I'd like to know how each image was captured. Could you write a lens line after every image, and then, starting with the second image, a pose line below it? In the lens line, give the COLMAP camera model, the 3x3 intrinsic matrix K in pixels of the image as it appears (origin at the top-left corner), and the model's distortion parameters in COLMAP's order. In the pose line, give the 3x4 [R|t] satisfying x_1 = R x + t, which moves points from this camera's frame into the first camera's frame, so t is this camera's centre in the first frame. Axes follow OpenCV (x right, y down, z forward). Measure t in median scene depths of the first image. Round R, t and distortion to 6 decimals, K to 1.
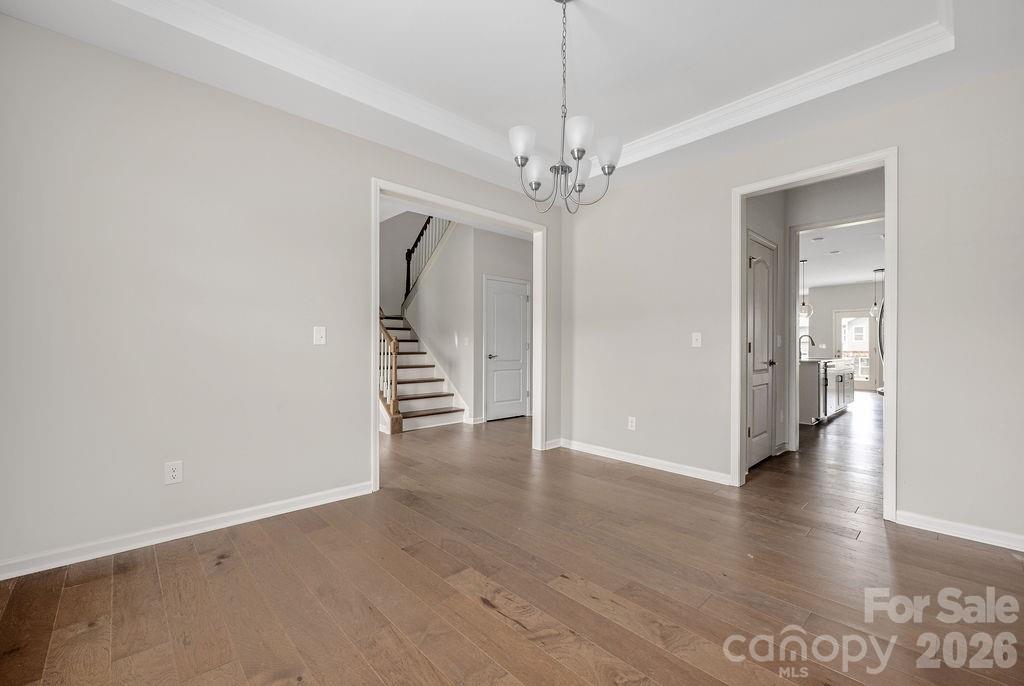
lens RADIAL K [[419.2, 0, 509.2], [0, 419.2, 348.8], [0, 0, 1]] dist [-0.007738, -0.000357]
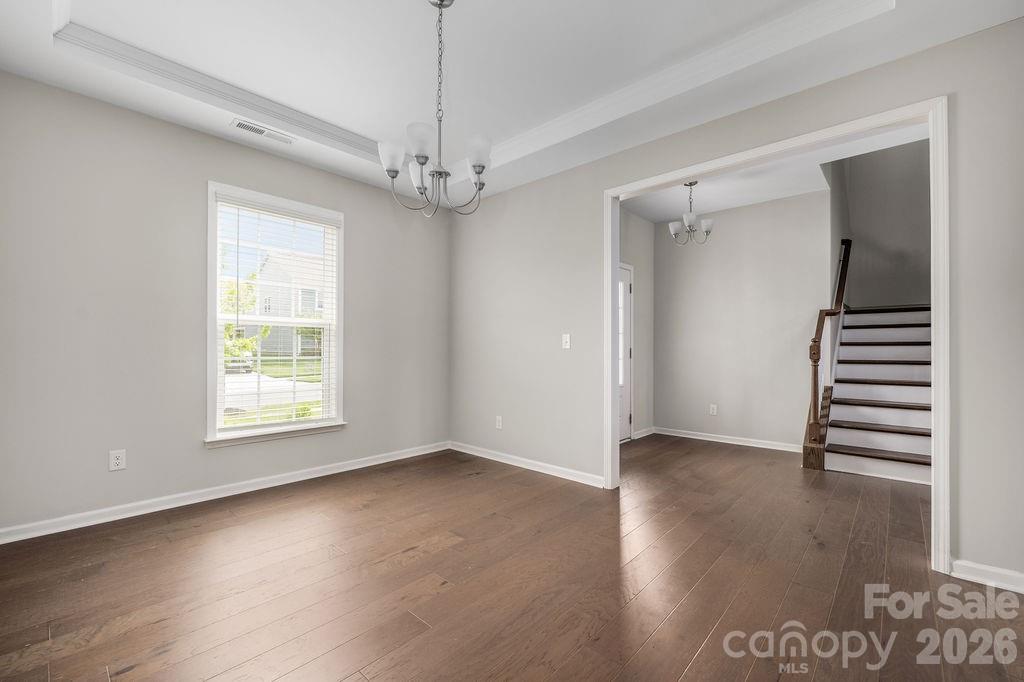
lens RADIAL K [[419.2, 0, 509.0], [0, 419.2, 344.6], [0, 0, 1]] dist [-0.007738, -0.000357]
pose [[0.090089, -0.015827, -0.995808, 0.950761], [-0.010777, 0.999800, -0.016865, 0.000439], [0.995875, 0.012251, 0.089900, 0.887010]]
